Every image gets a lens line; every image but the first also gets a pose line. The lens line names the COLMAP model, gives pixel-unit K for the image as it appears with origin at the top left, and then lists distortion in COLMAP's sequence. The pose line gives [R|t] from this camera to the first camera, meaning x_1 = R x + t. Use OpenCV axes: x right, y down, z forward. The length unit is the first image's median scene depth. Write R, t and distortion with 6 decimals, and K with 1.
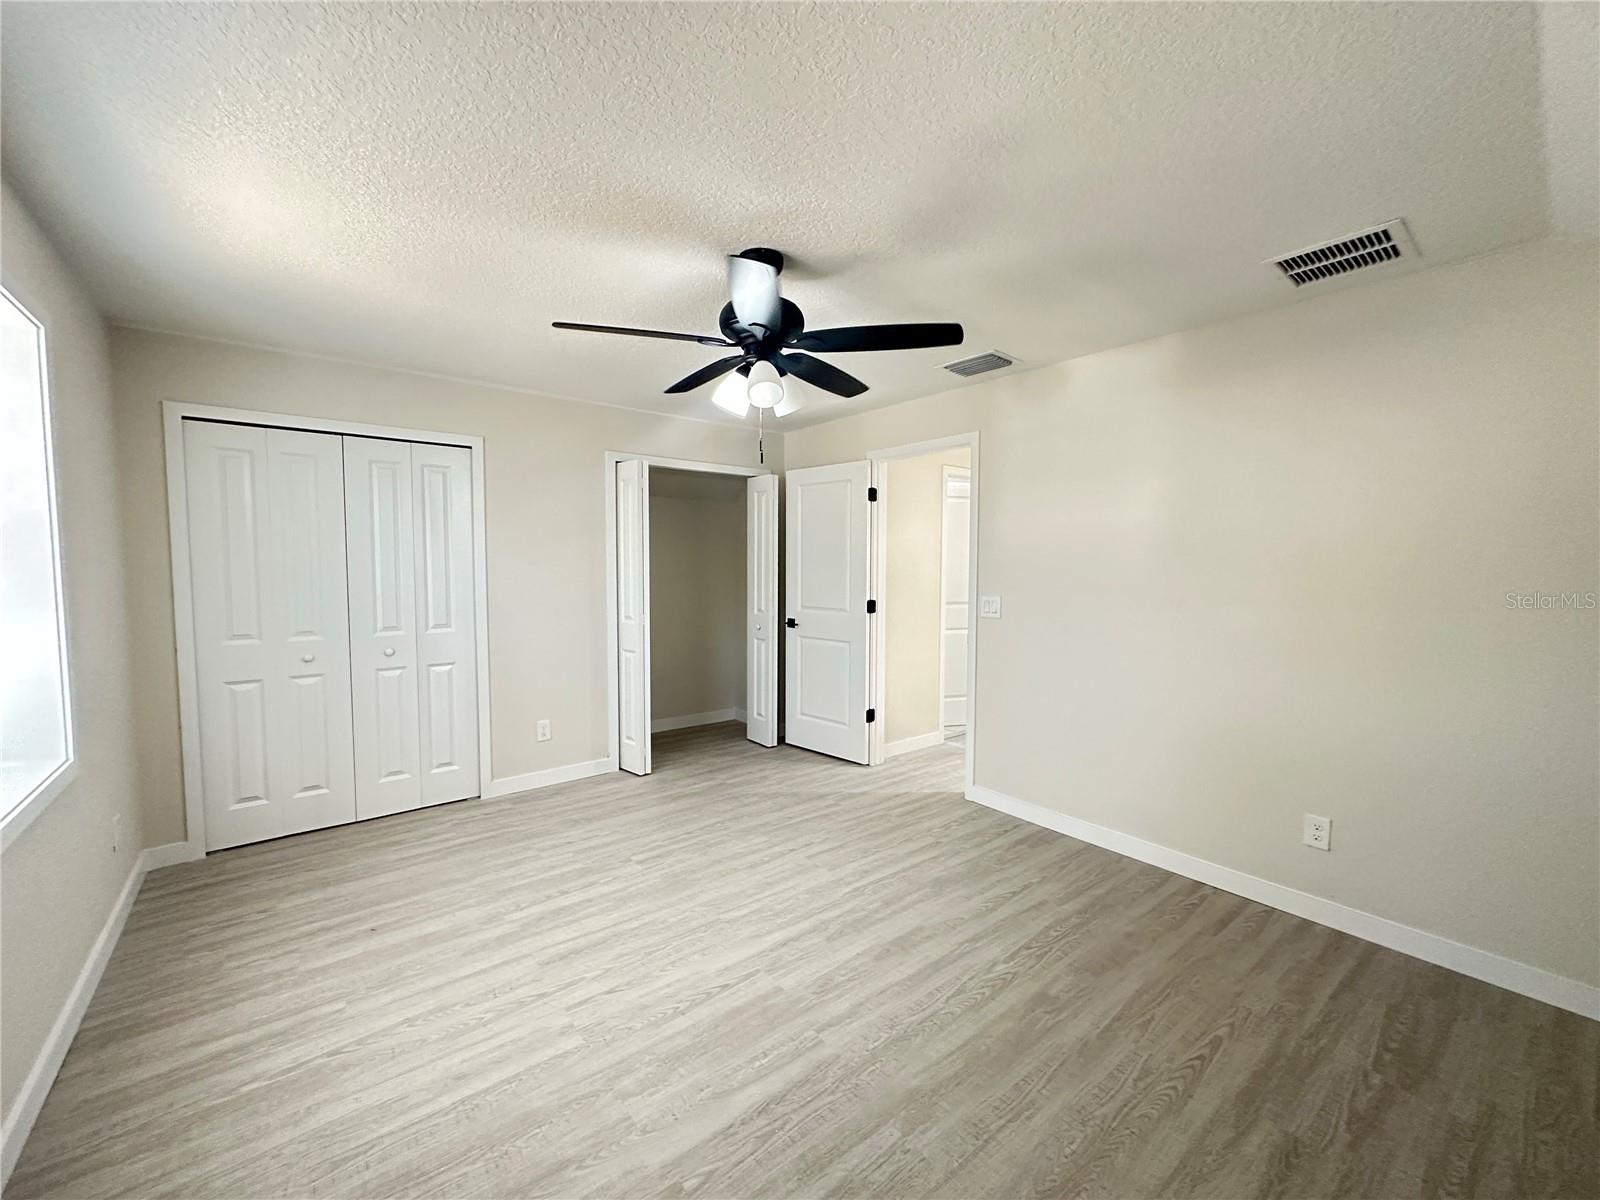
lens RADIAL K [[638.4, 0, 801.5], [0, 638.4, 598.6], [0, 0, 1]] dist [-0.003092, 0.000556]
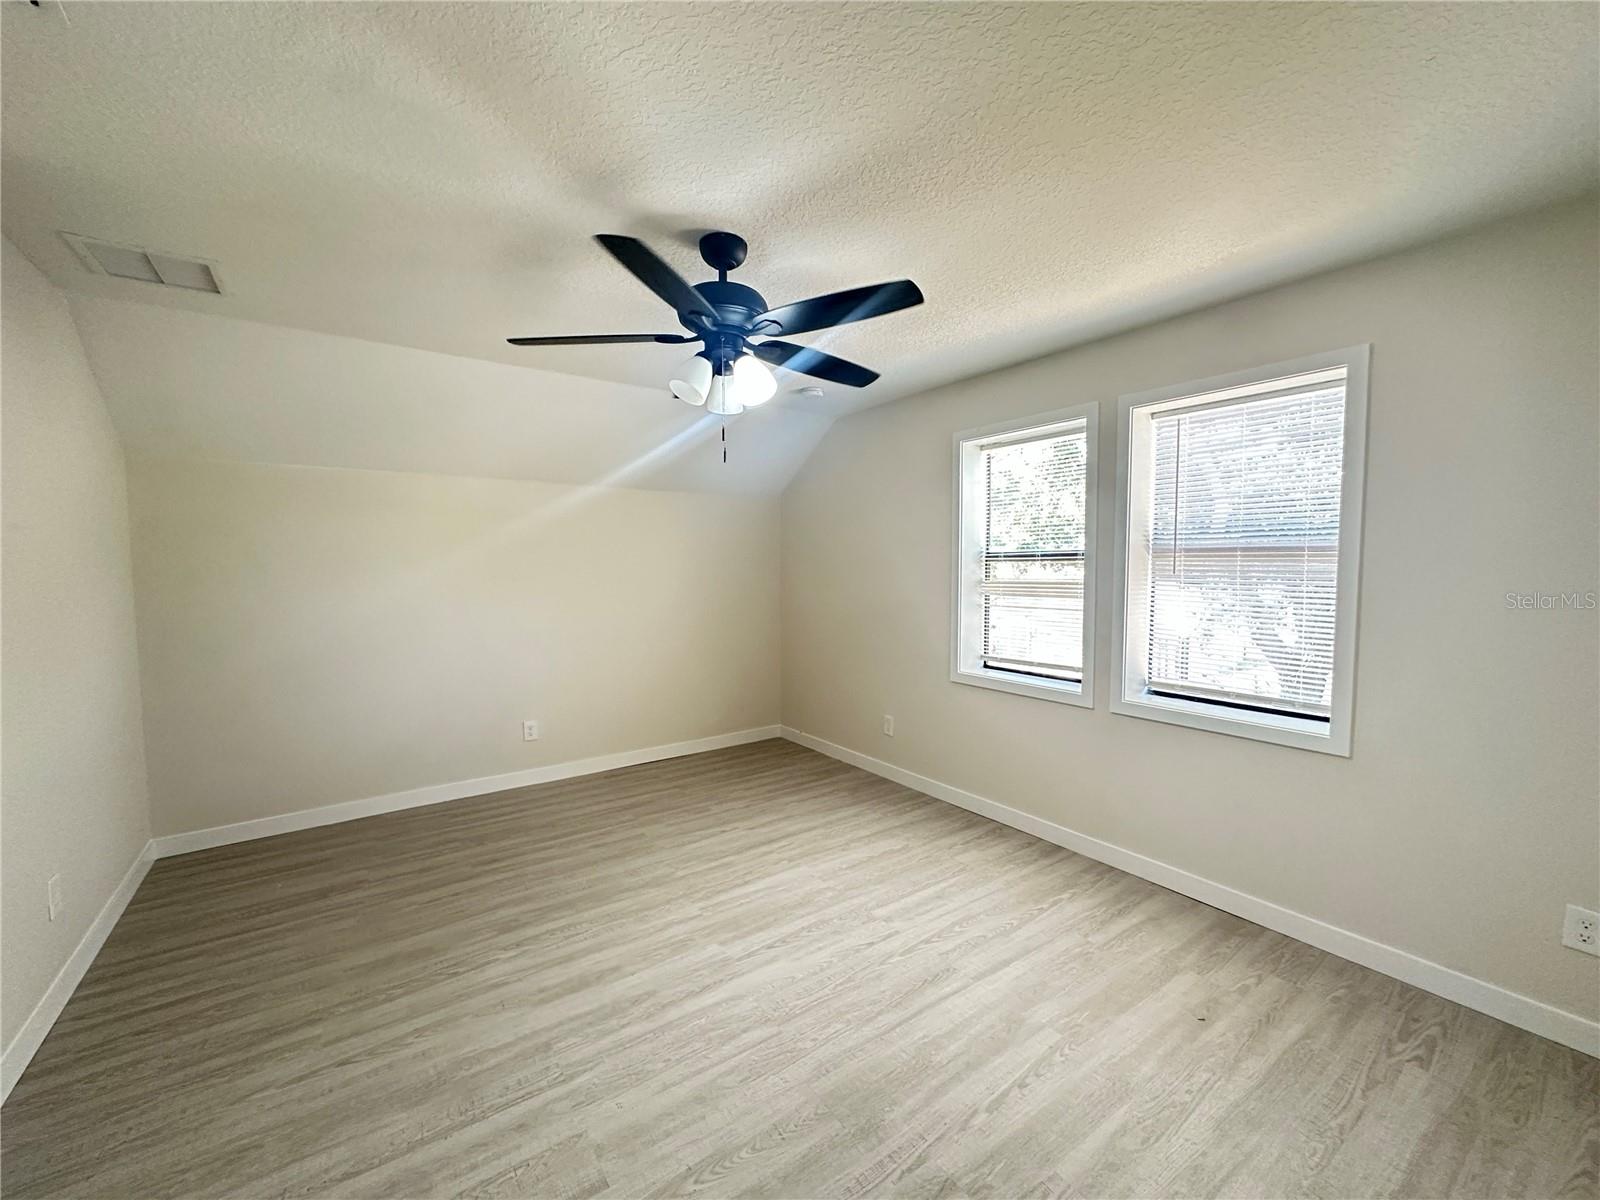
lens RADIAL K [[638.4, 0, 801.5], [0, 638.4, 598.6], [0, 0, 1]] dist [-0.003092, 0.000556]
pose [[-0.998161, -0.001381, 0.060598, -0.237722], [0.005446, 0.993654, 0.112352, -0.121364], [-0.060369, 0.112475, -0.991819, 2.000847]]
